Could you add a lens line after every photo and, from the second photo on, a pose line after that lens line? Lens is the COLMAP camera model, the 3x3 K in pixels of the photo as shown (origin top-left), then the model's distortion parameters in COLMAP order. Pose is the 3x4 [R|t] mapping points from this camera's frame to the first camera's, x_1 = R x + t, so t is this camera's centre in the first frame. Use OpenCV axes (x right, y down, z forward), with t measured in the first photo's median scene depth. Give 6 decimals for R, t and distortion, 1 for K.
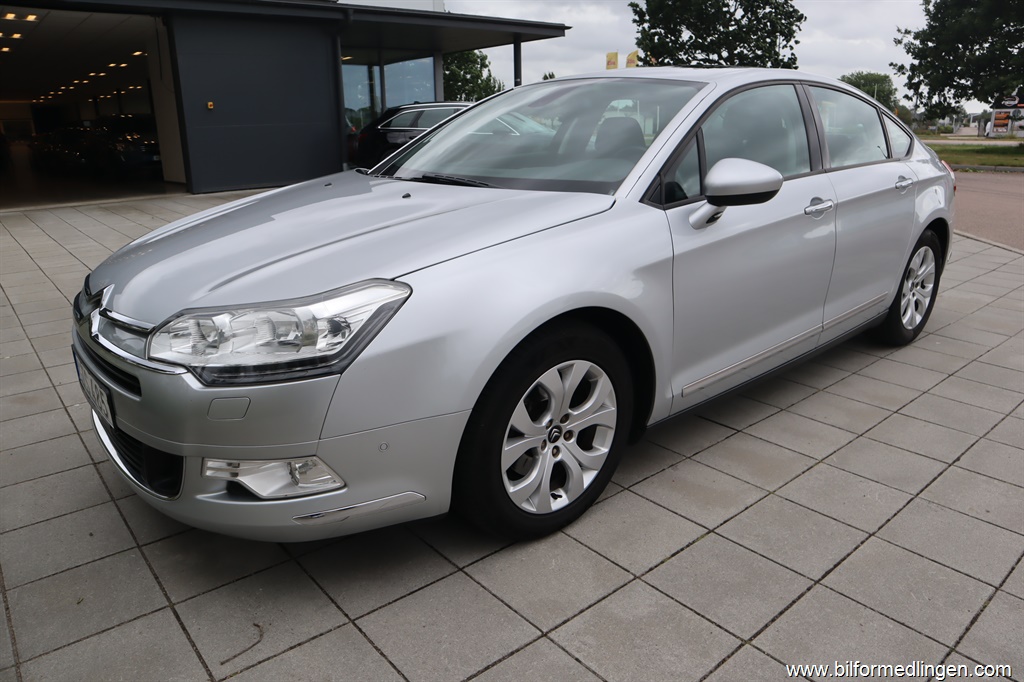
lens RADIAL K [[712.9, 0, 512.0], [0, 712.9, 341.0], [0, 0, 1]] dist [-0.131241, 0.077557]
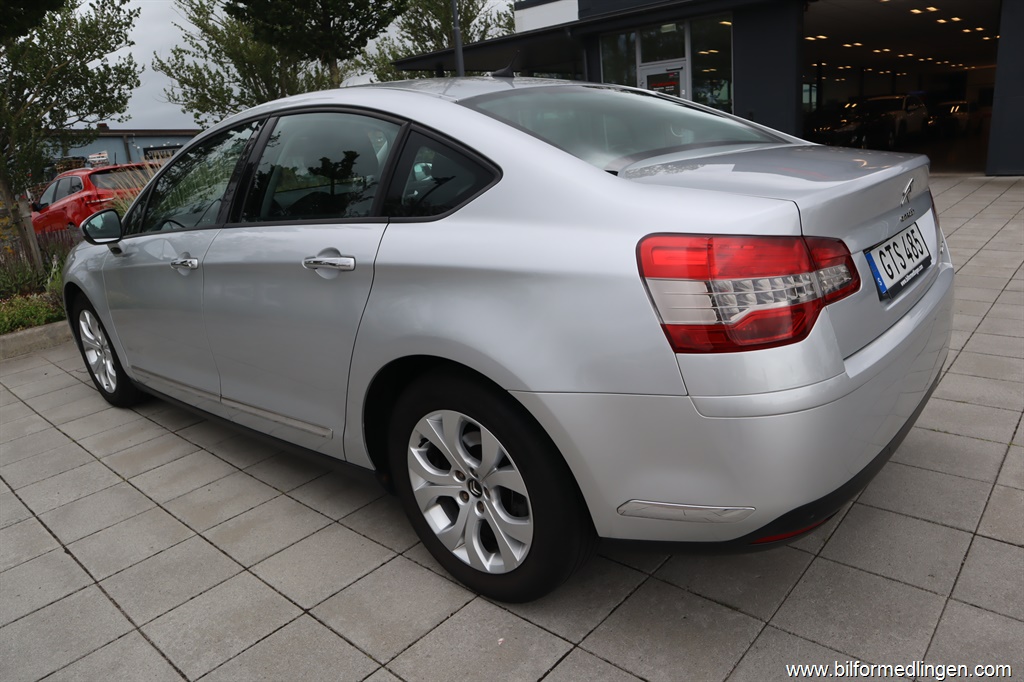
lens RADIAL K [[712.9, 0, 512.0], [0, 712.9, 341.0], [0, 0, 1]] dist [-0.131241, 0.077557]
pose [[0.138426, 0.279476, -0.950122, 1.749157], [-0.214951, 0.944967, 0.246643, -0.515997], [0.966765, 0.170088, 0.190882, 1.552441]]
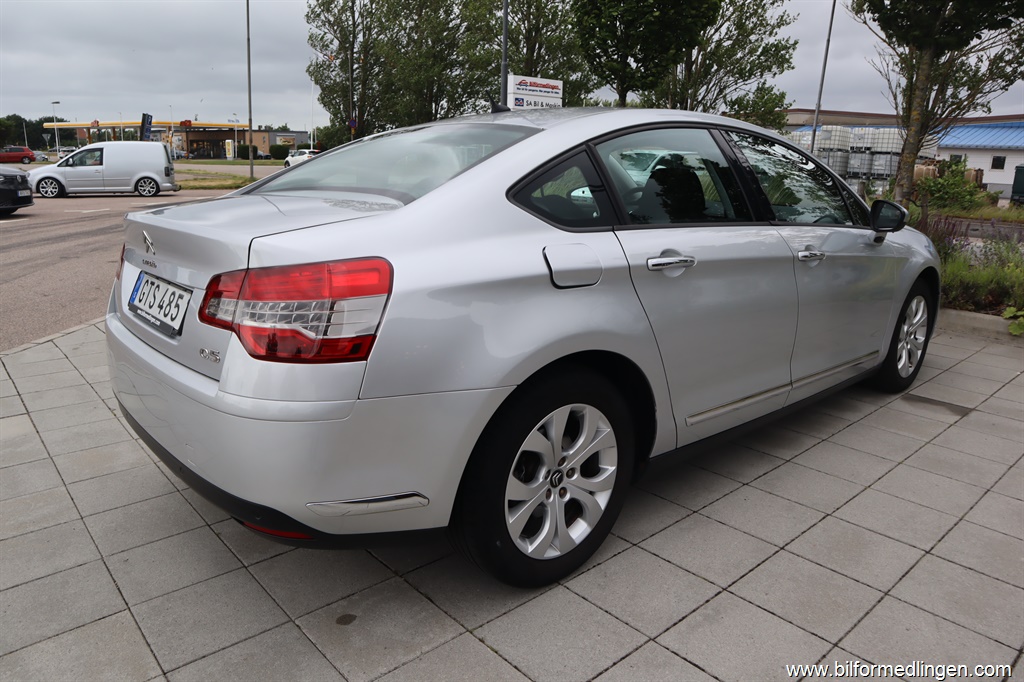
lens RADIAL K [[712.9, 0, 512.0], [0, 712.9, 341.0], [0, 0, 1]] dist [-0.131241, 0.077557]
pose [[-0.999812, -0.000527, -0.019380, 0.581640], [-0.010752, 0.846896, 0.531650, -0.945821], [0.016133, 0.531759, -0.846742, 2.921110]]
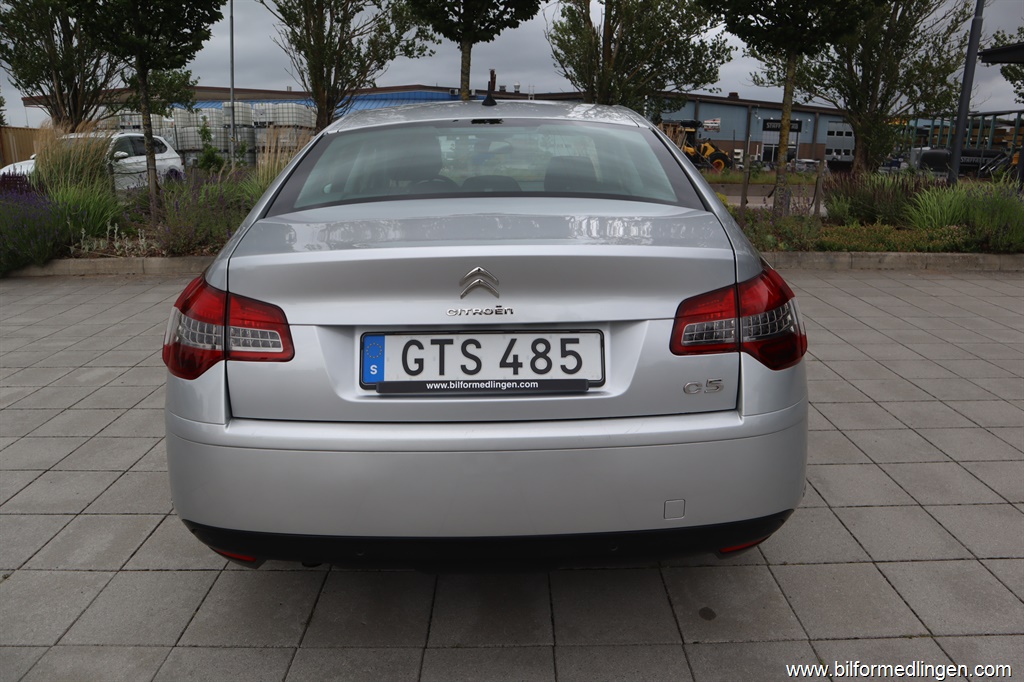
lens RADIAL K [[712.9, 0, 512.0], [0, 712.9, 341.0], [0, 0, 1]] dist [-0.131241, 0.077557]
pose [[-0.644036, 0.223122, -0.731734, 1.494275], [-0.222520, 0.860522, 0.458244, -0.838674], [0.731917, 0.457951, -0.504558, 2.477493]]
